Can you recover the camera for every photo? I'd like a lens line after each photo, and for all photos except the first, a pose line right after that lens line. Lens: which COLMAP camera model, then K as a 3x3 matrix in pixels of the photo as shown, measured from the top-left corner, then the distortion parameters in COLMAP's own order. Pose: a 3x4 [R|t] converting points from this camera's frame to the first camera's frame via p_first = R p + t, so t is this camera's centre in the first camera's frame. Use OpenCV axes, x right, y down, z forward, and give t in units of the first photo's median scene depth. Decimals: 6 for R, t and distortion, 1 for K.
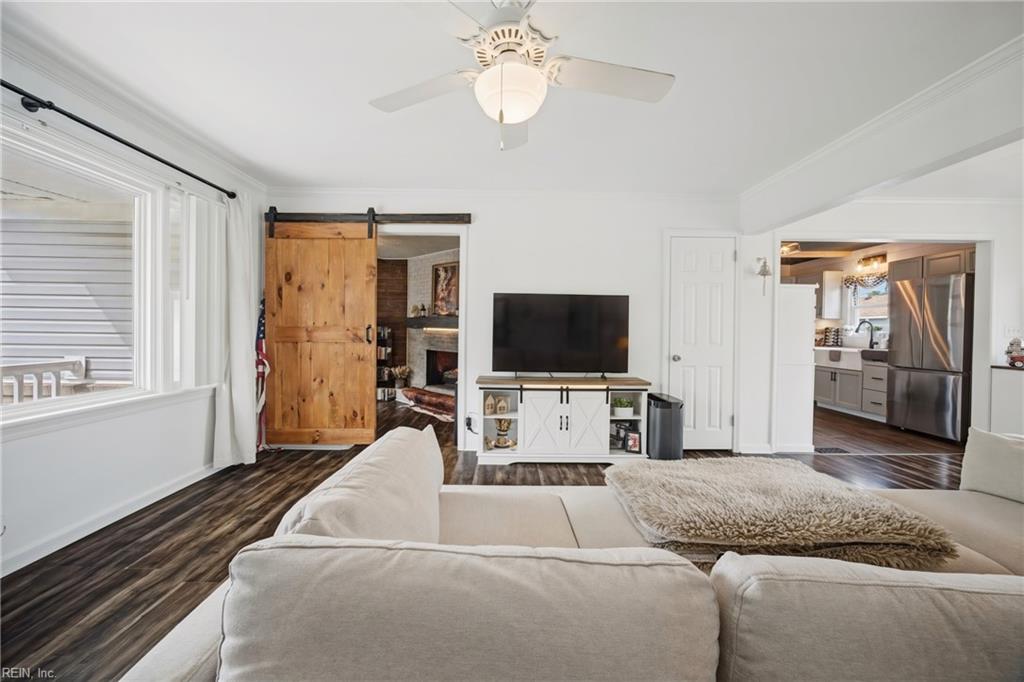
lens RADIAL K [[406.1, 0, 508.7], [0, 406.1, 337.2], [0, 0, 1]] dist [-0.000389, 0.001060]
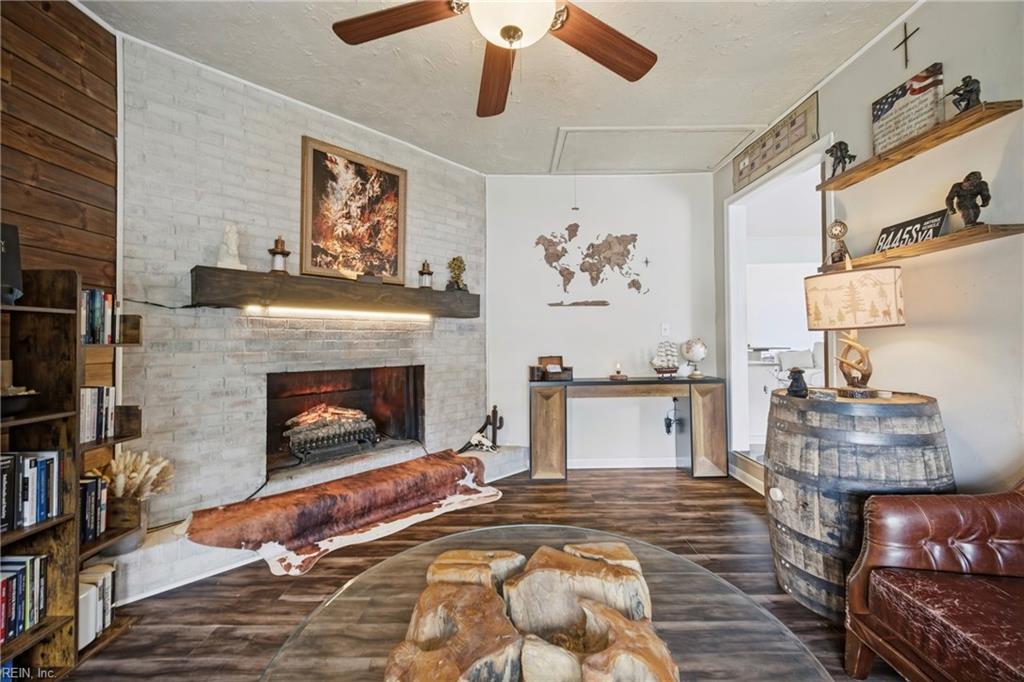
lens RADIAL K [[406.1, 0, 511.8], [0, 406.1, 333.2], [0, 0, 1]] dist [-0.000389, 0.001060]
pose [[0.000197, -0.001151, 0.999999, -0.557416], [0.021291, 0.999773, 0.001147, 0.001976], [-0.999773, 0.021291, 0.000221, 0.832950]]
